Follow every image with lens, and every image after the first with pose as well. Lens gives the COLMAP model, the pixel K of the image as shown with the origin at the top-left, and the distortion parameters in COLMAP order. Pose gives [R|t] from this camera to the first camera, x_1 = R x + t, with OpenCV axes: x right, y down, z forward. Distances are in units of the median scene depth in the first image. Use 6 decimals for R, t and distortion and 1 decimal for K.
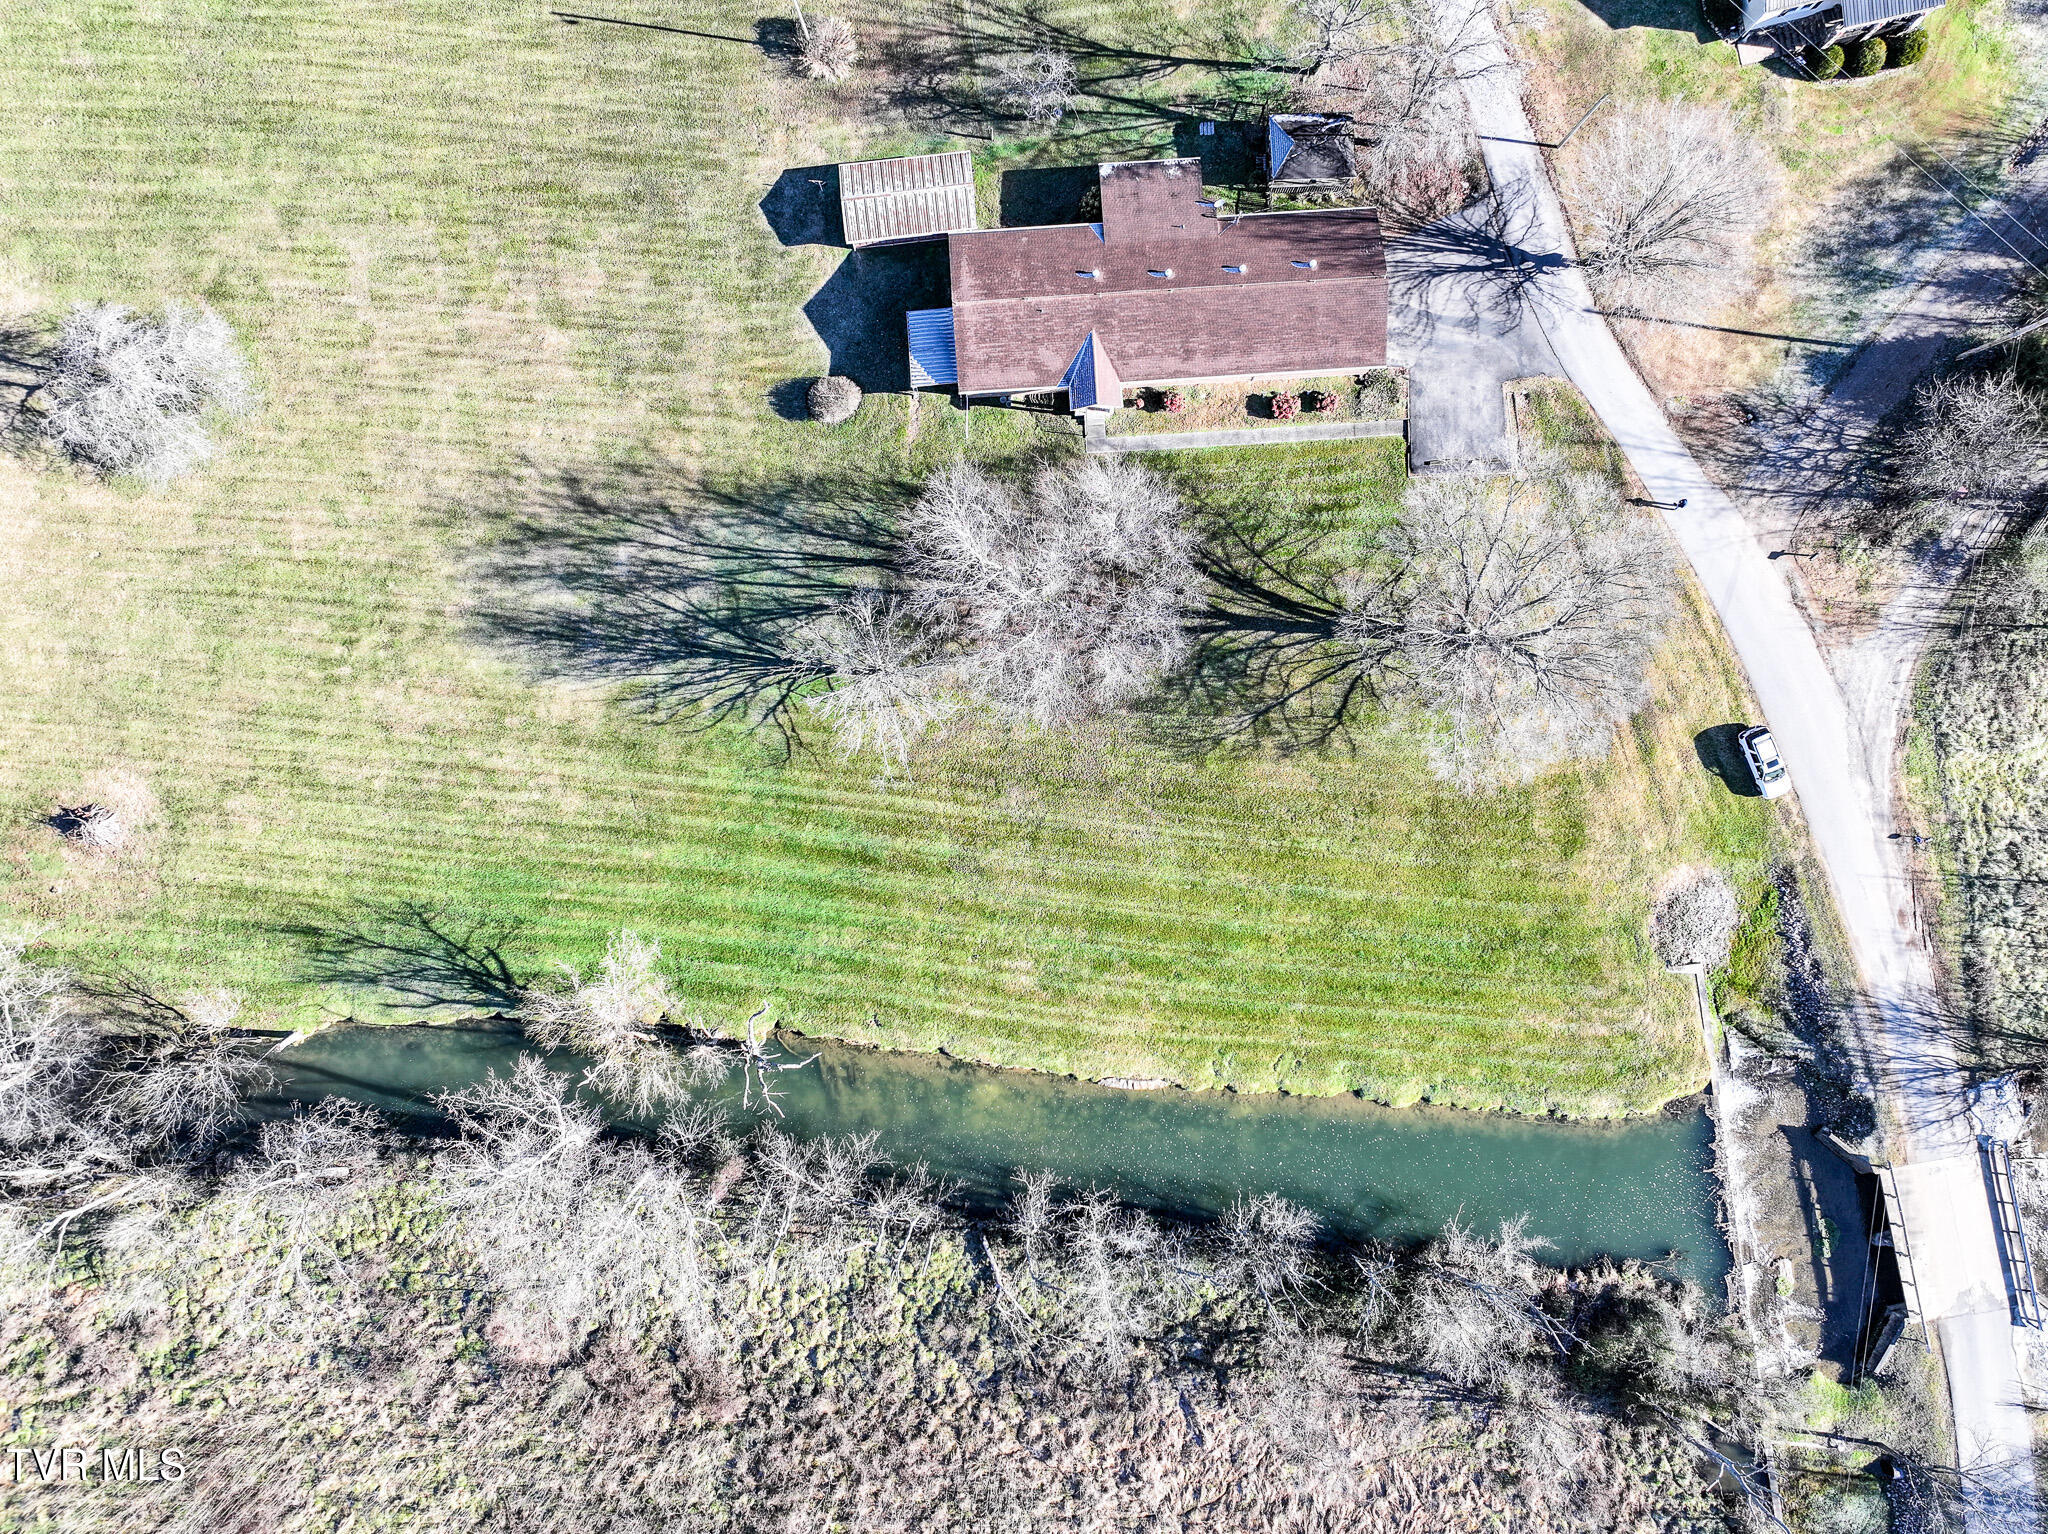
lens RADIAL K [[1442.2, 0, 1021.2], [0, 1442.2, 767.6], [0, 0, 1]] dist [0.007555, 0.006387]
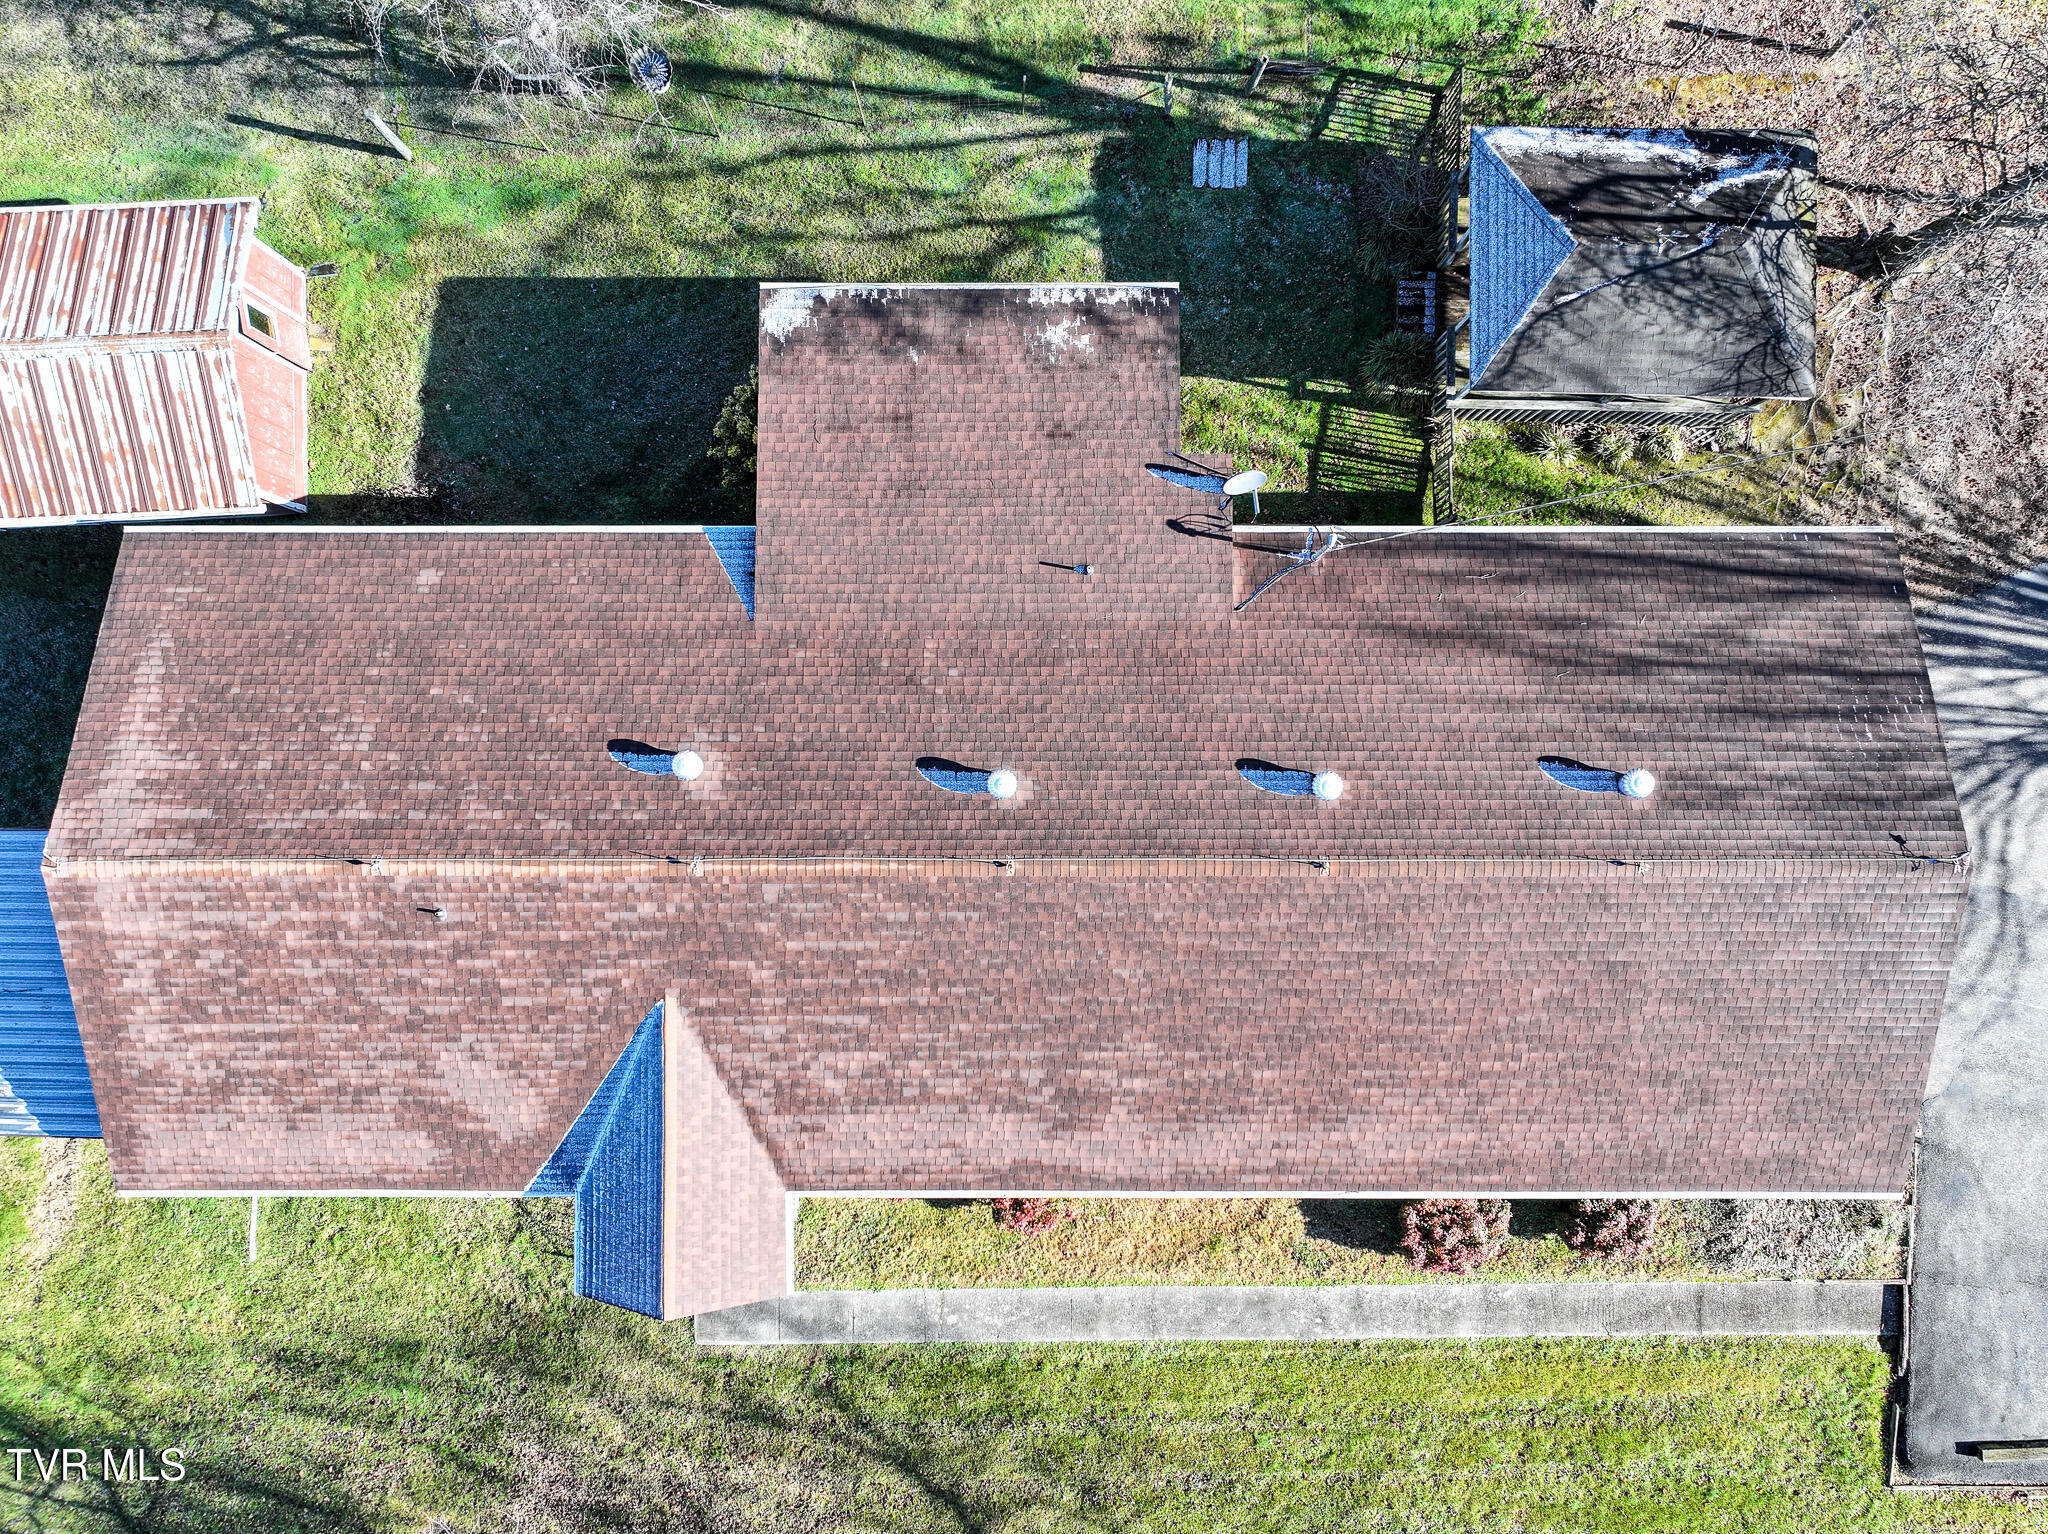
lens RADIAL K [[1442.2, 0, 1026.9], [0, 1442.2, 766.6], [0, 0, 1]] dist [0.007555, 0.006387]
pose [[0.997909, 0.063115, -0.013911, 0.104263], [-0.063190, 0.997989, -0.005018, -0.329445], [0.013566, 0.005887, 0.999891, 0.737274]]
